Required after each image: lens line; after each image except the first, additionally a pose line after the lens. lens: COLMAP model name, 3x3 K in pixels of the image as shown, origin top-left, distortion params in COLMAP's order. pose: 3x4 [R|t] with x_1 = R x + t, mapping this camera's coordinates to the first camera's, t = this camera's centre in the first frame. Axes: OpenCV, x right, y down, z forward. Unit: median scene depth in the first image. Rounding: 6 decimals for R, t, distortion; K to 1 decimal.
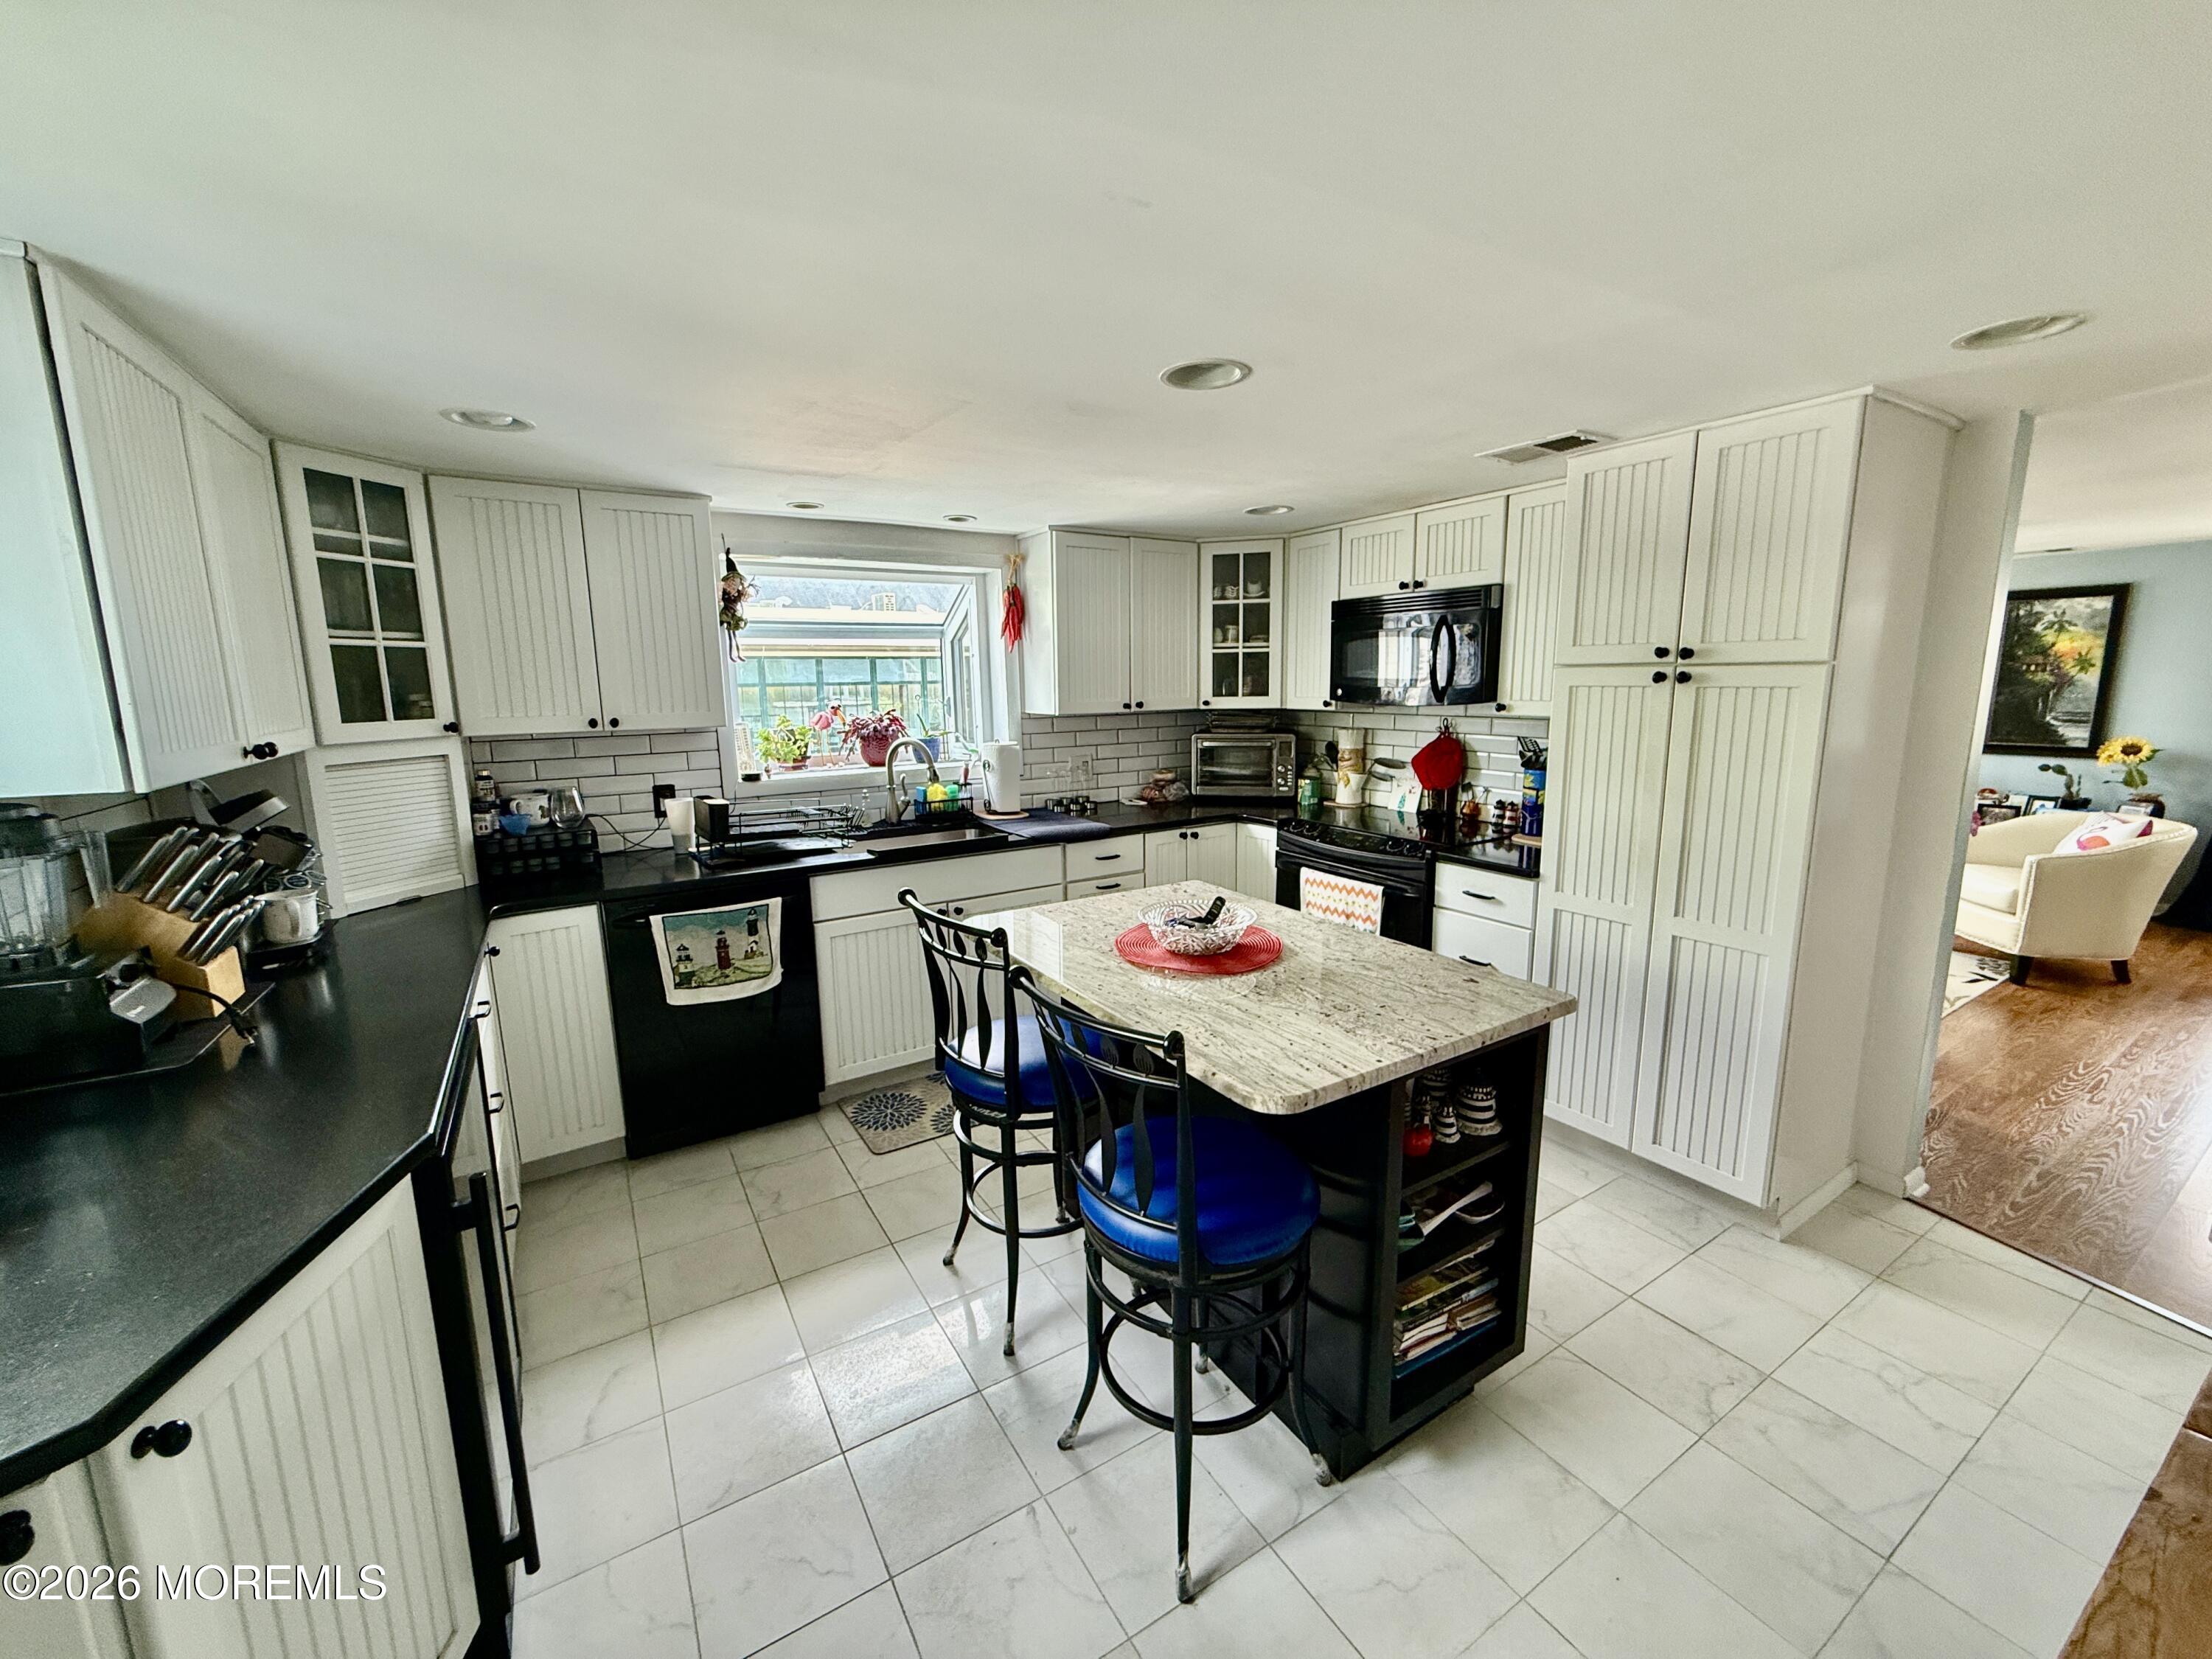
lens RADIAL K [[882.7, 0, 1106.0], [0, 882.7, 829.5], [0, 0, 1]] dist [-0.000048, -0.000002]
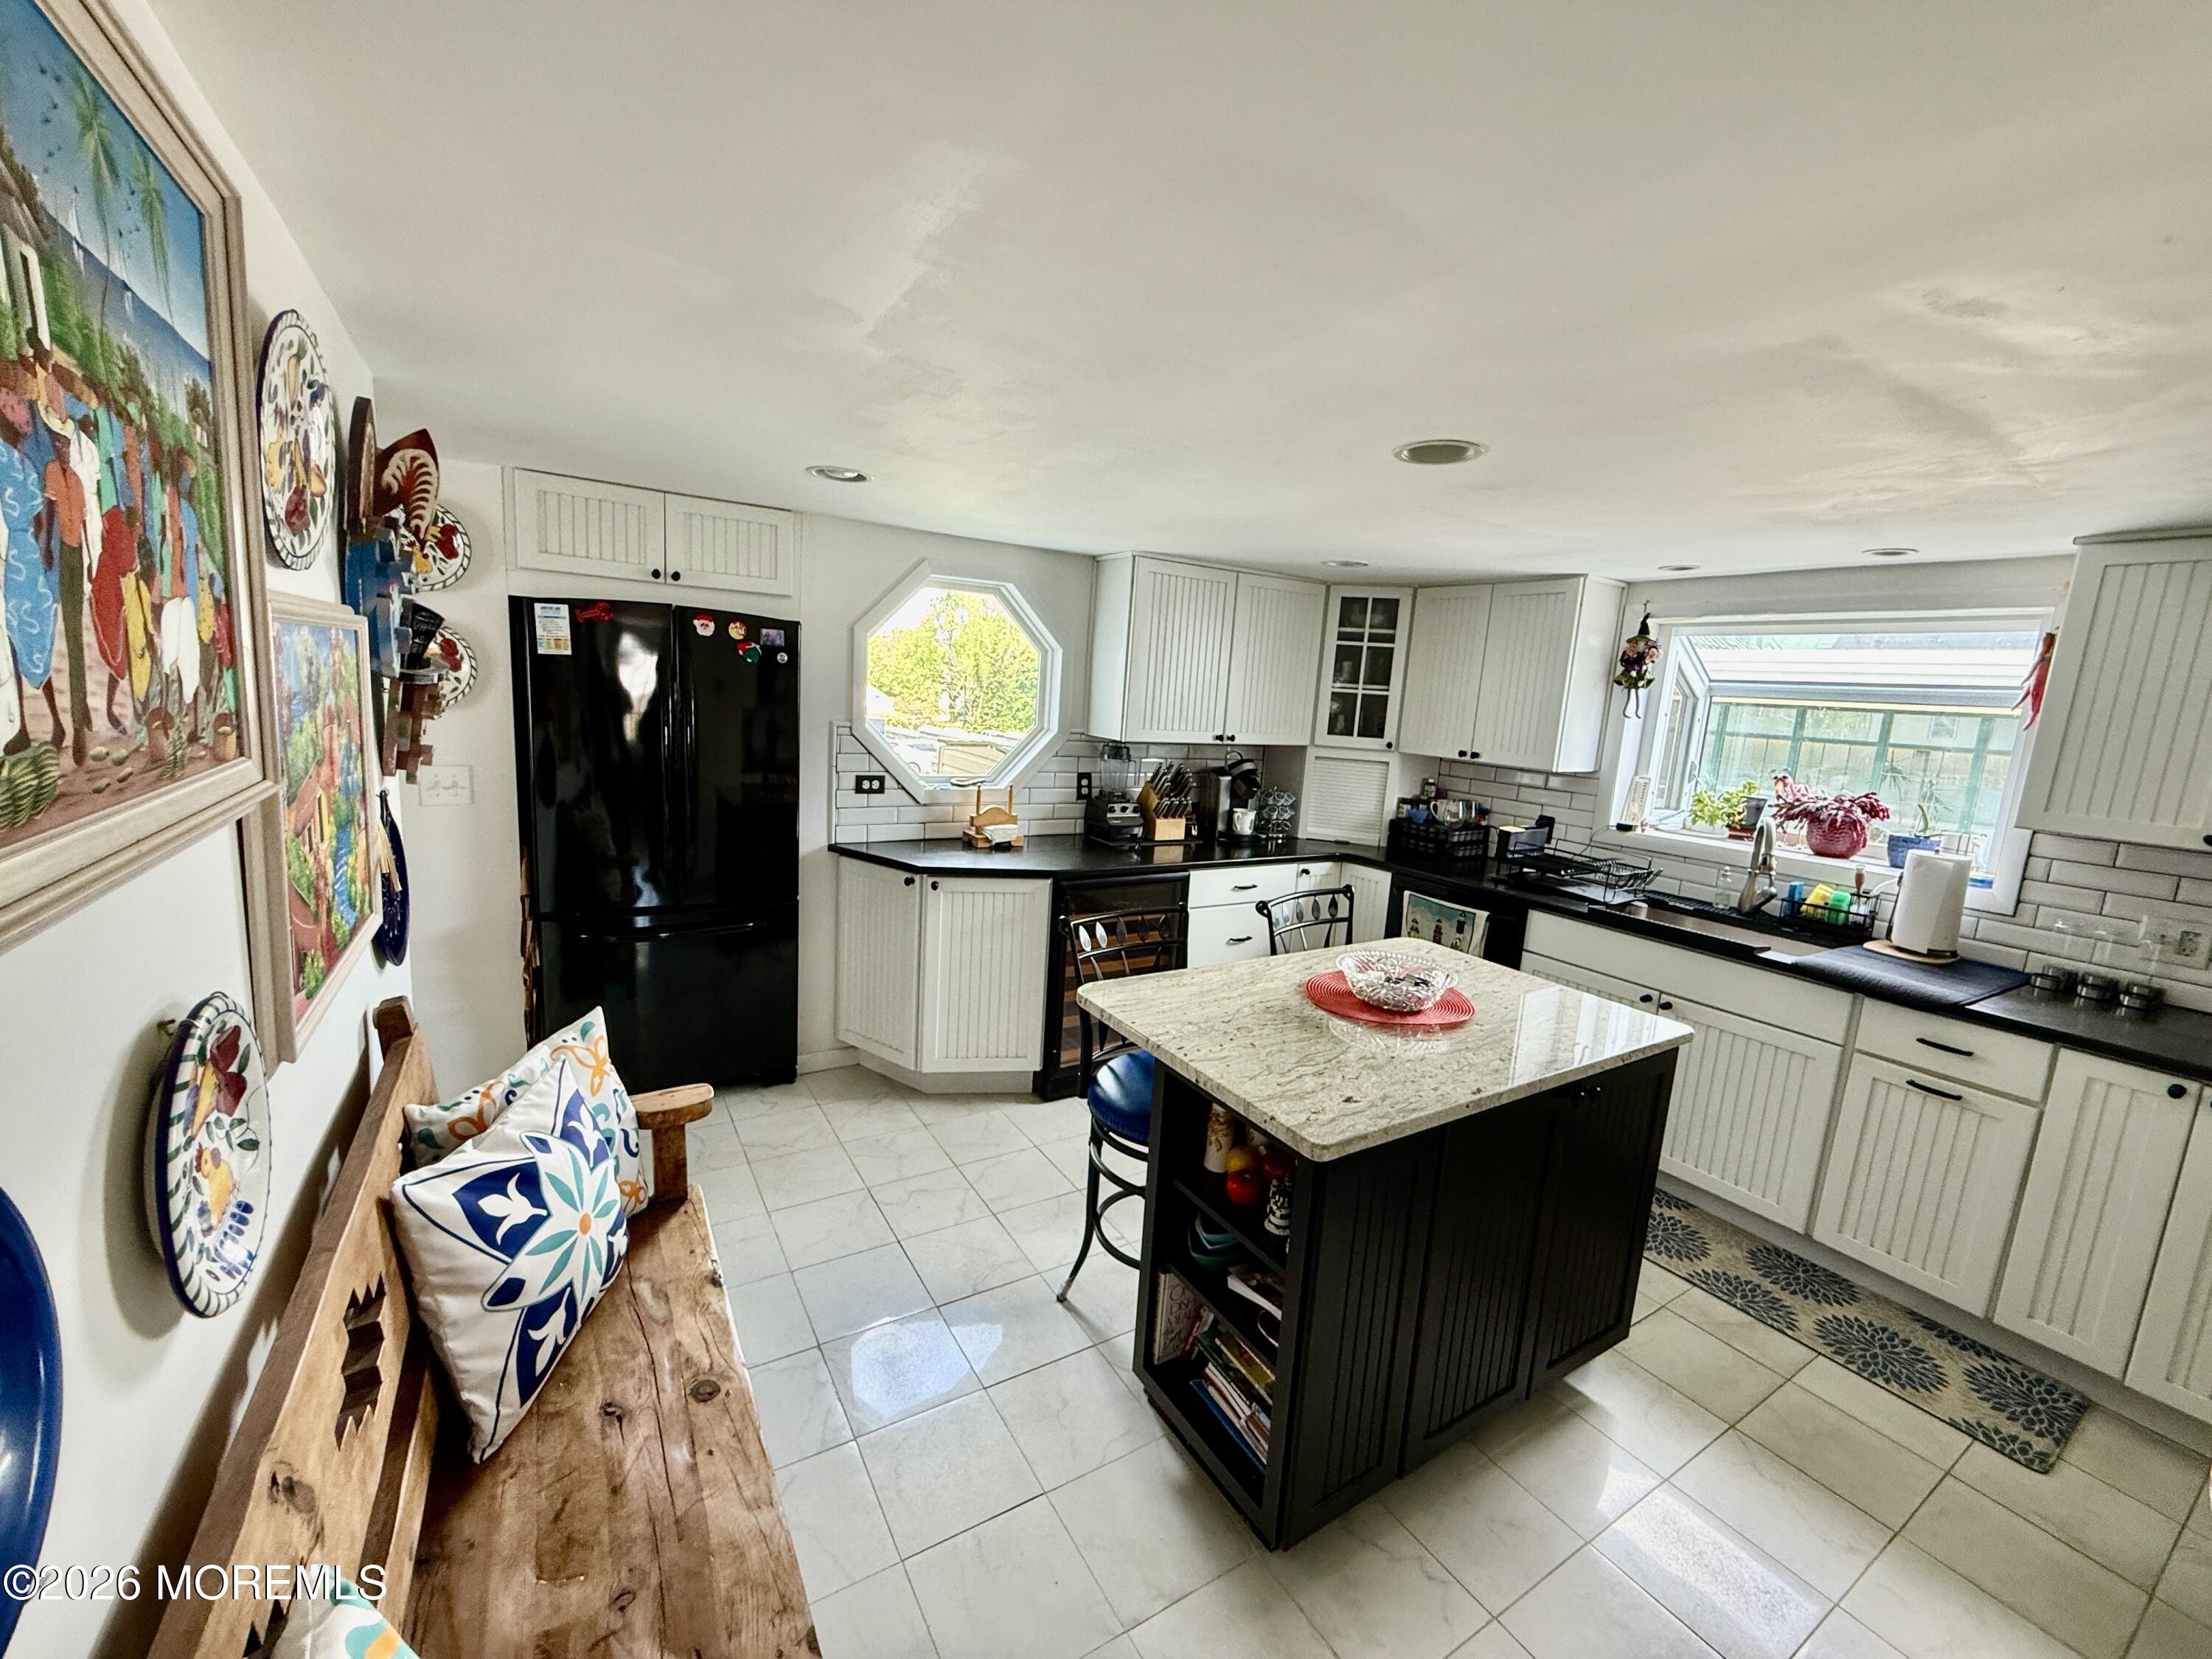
lens RADIAL K [[886.1, 0, 1094.8], [0, 886.1, 828.7], [0, 0, 1]] dist [-0.000540, 0.000068]
pose [[-0.007704, 0.174249, -0.984672, 0.819000], [-0.233639, 0.957132, 0.171203, -0.115424], [0.972293, 0.231377, 0.033337, 0.447482]]
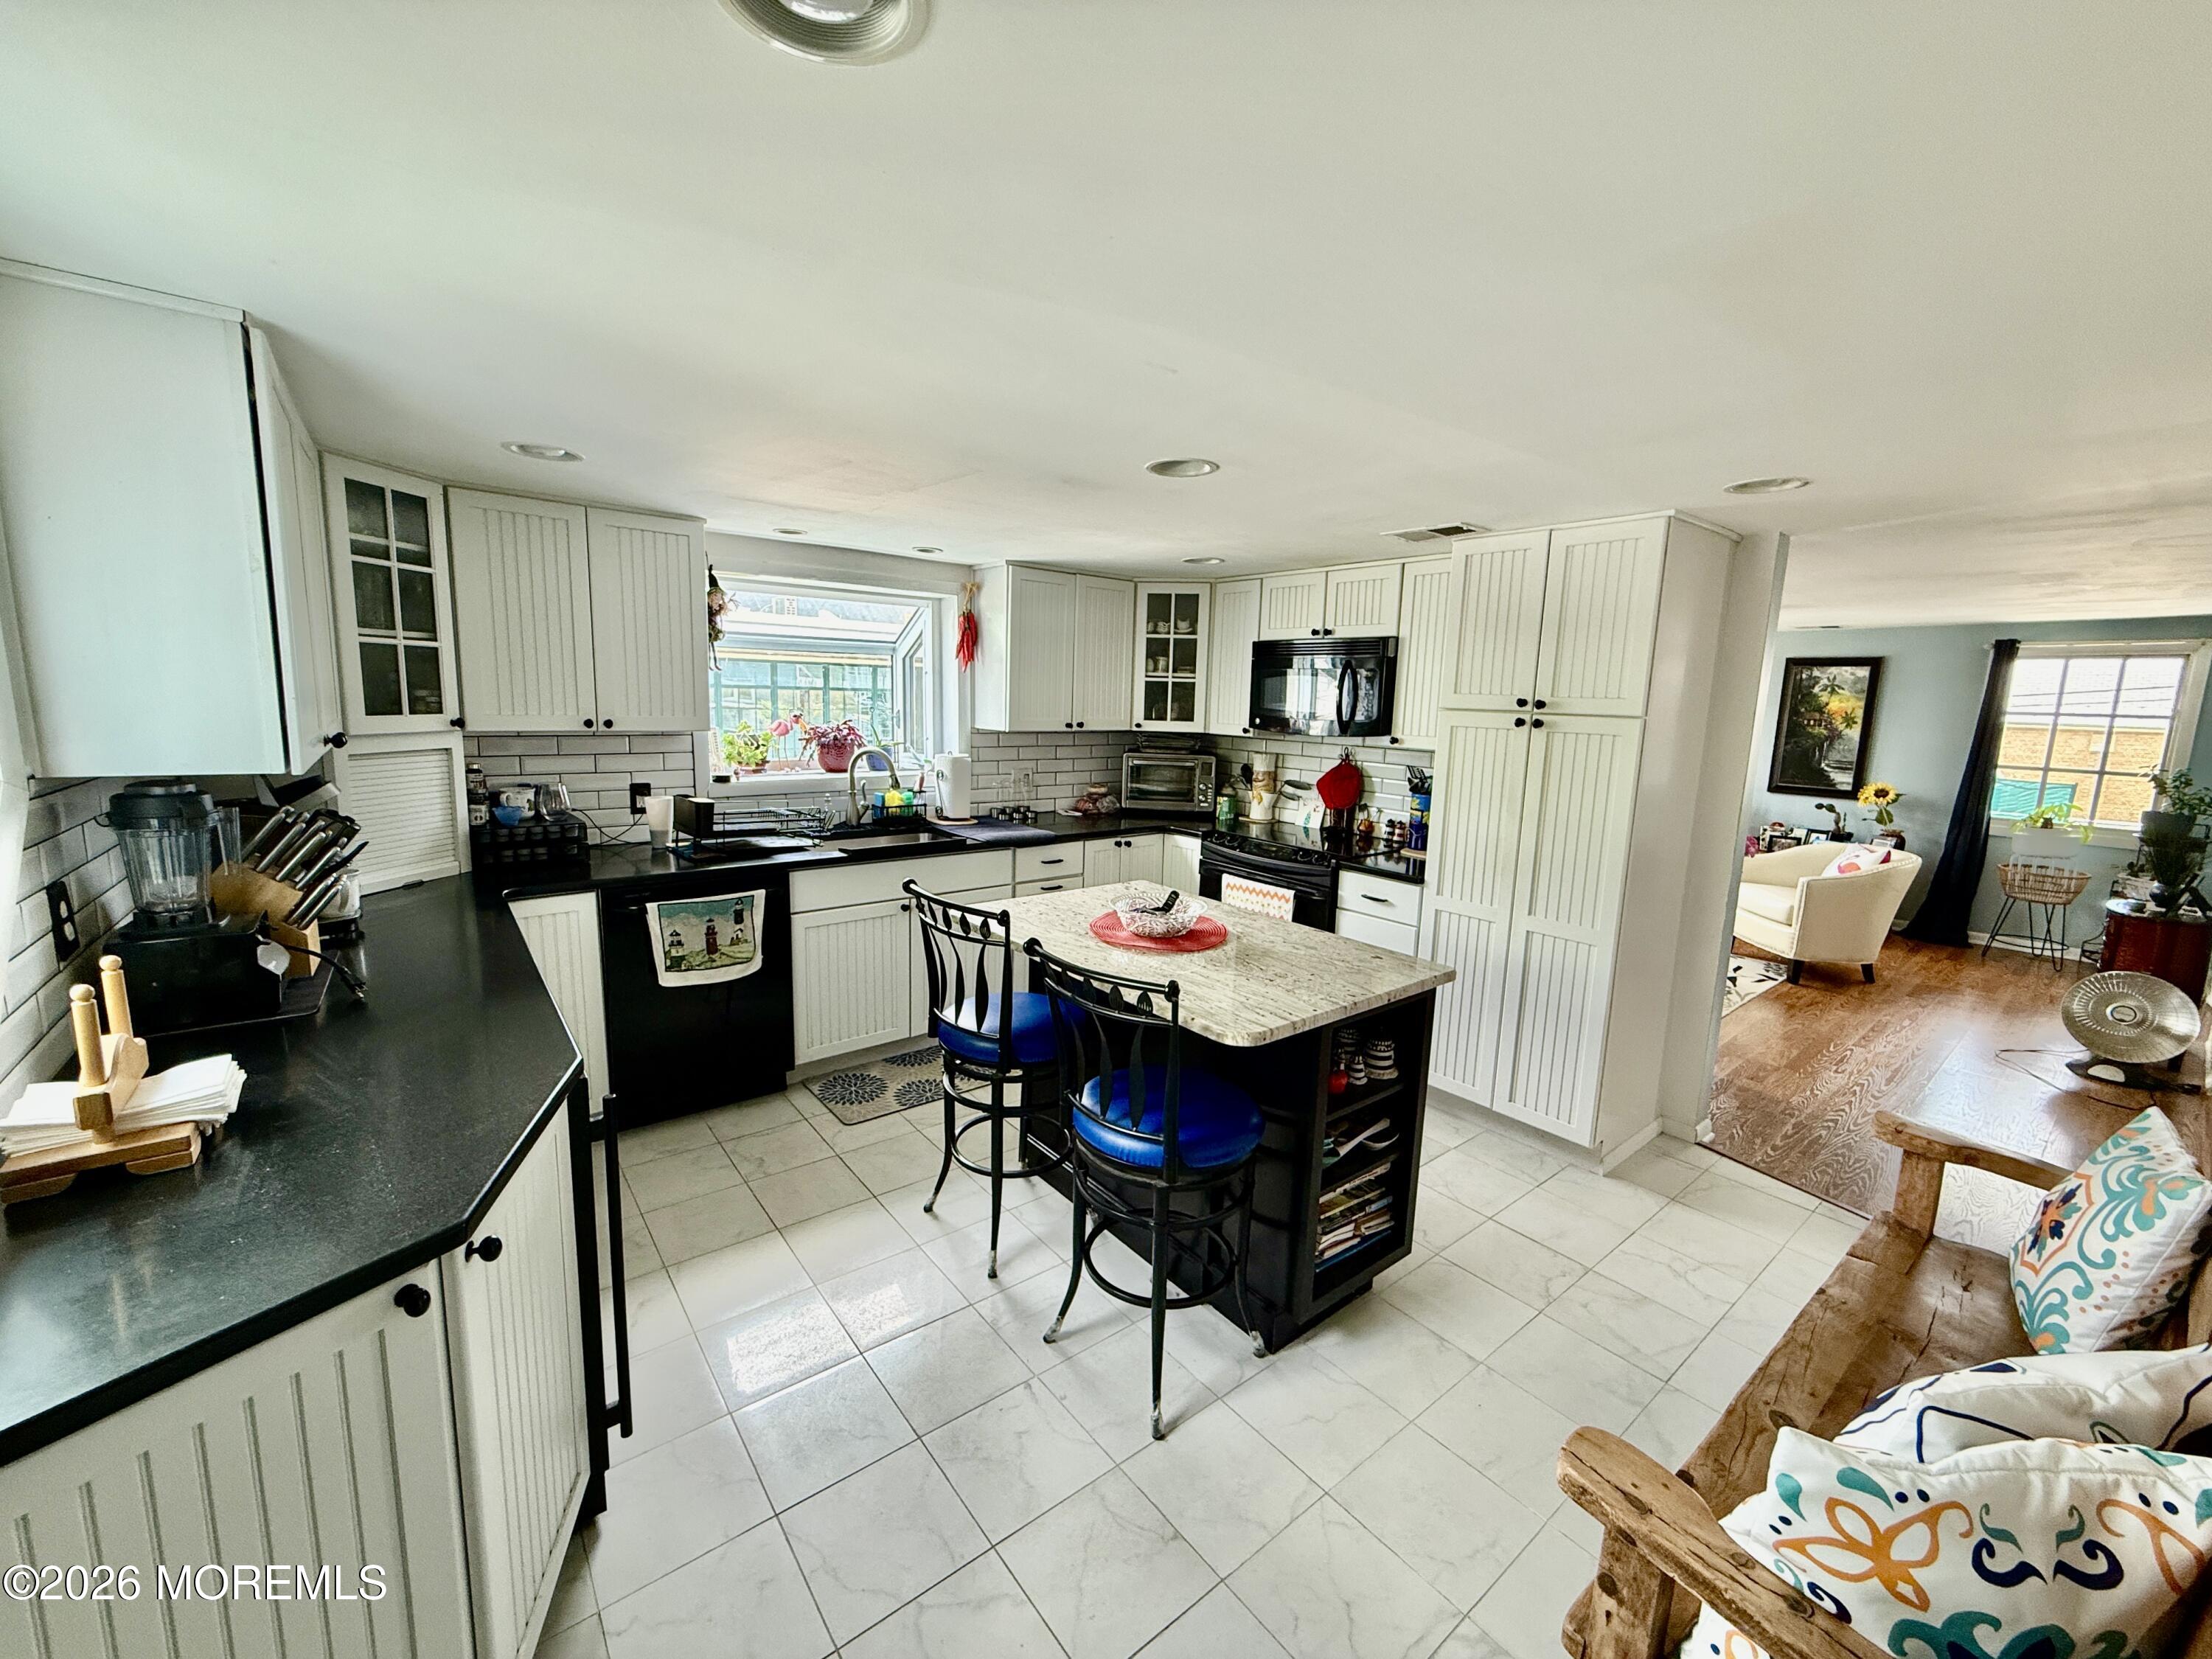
lens RADIAL K [[882.7, 0, 1106.0], [0, 882.7, 829.5], [0, 0, 1]] dist [-0.000048, -0.000002]
pose [[0.992205, 0.025760, 0.121927, -0.088841], [-0.023698, 0.999551, -0.018325, 0.013436], [-0.122345, 0.015293, 0.992370, -0.143742]]
